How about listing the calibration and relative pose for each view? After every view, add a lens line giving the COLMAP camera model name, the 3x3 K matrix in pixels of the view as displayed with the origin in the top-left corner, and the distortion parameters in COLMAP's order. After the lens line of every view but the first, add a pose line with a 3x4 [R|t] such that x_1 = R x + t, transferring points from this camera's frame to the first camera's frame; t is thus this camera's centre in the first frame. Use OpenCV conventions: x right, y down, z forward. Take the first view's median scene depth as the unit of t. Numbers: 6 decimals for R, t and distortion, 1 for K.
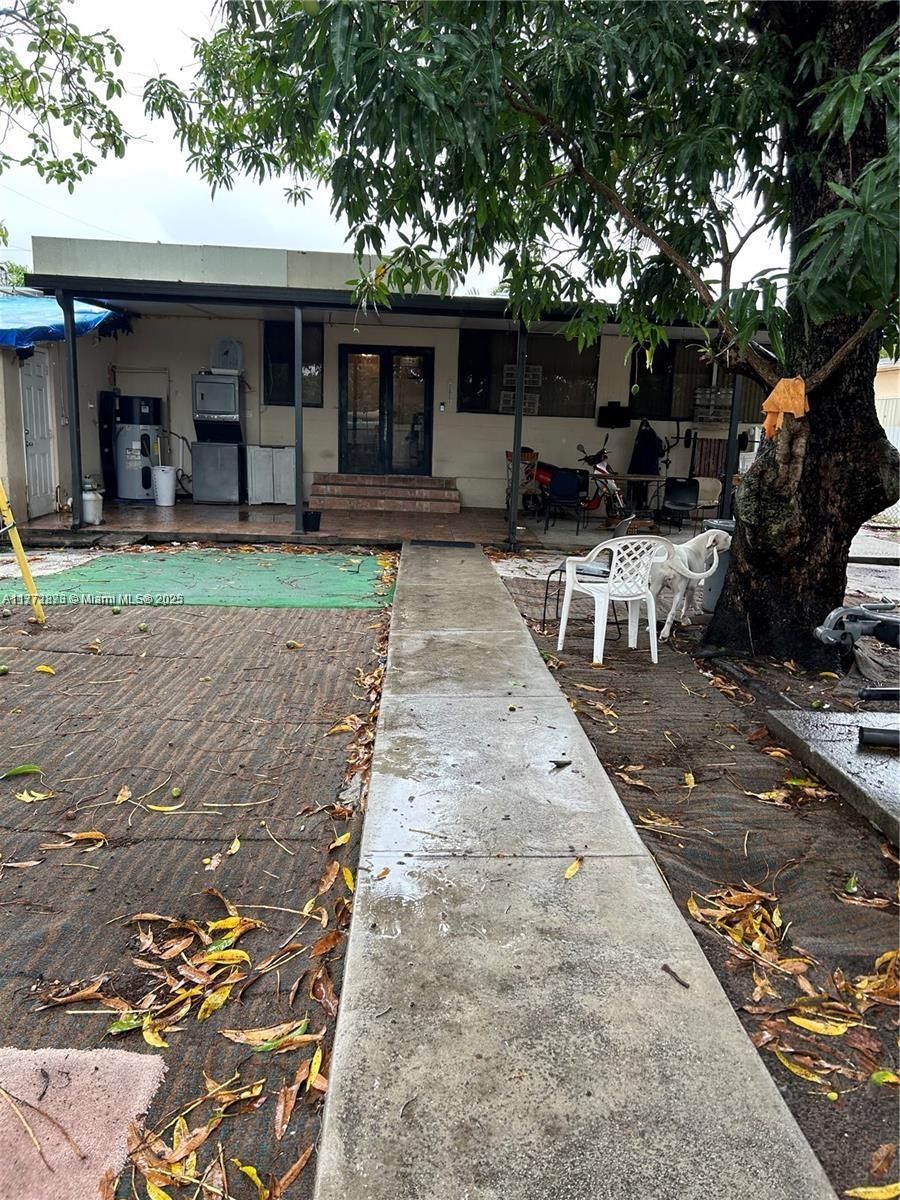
lens RADIAL K [[916.0, 0, 450.0], [0, 916.0, 600.0], [0, 0, 1]] dist [0.043899, -0.036897]
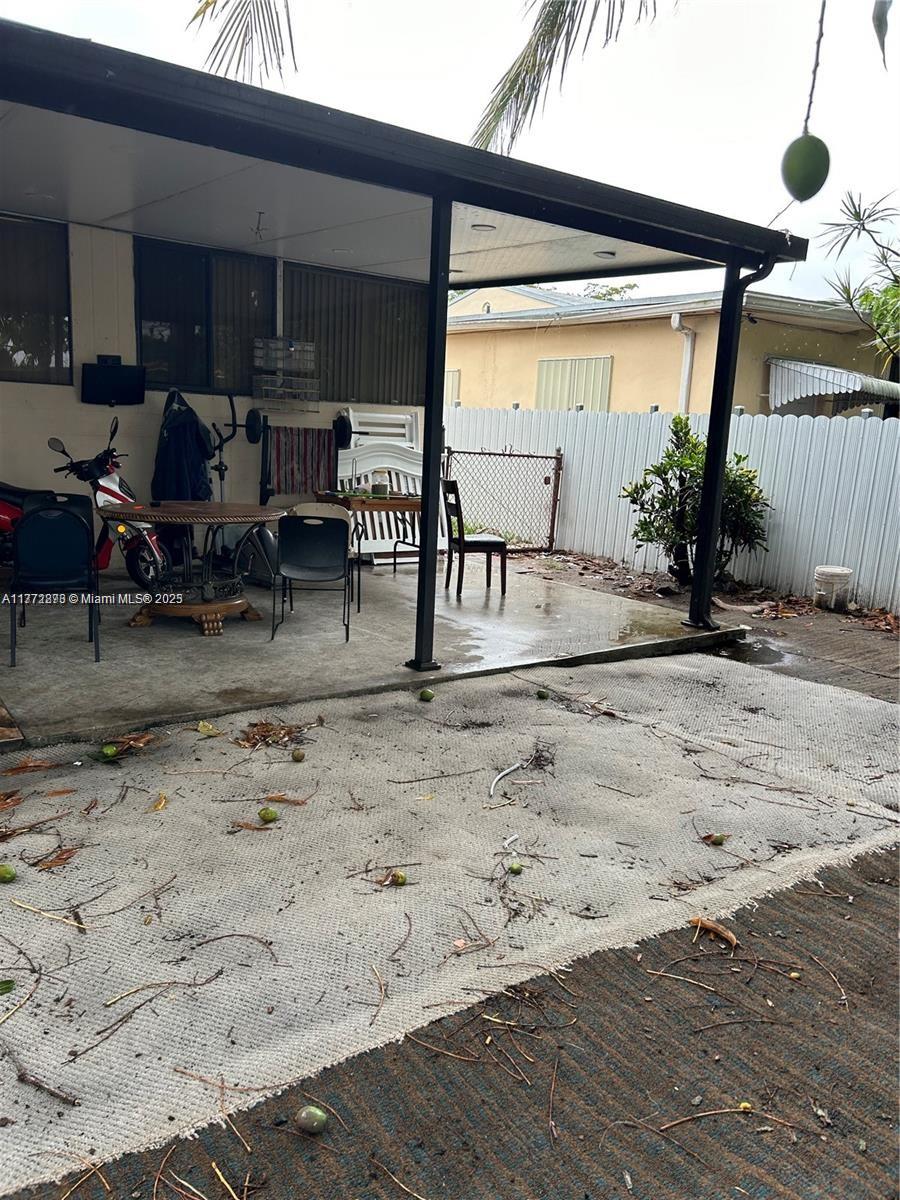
lens RADIAL K [[916.0, 0, 450.0], [0, 916.0, 600.0], [0, 0, 1]] dist [0.043899, -0.036897]
pose [[0.829351, -0.106878, 0.548411, 0.035789], [0.096491, 0.994184, 0.047833, -0.083381], [-0.550334, 0.013247, 0.834840, 0.455228]]
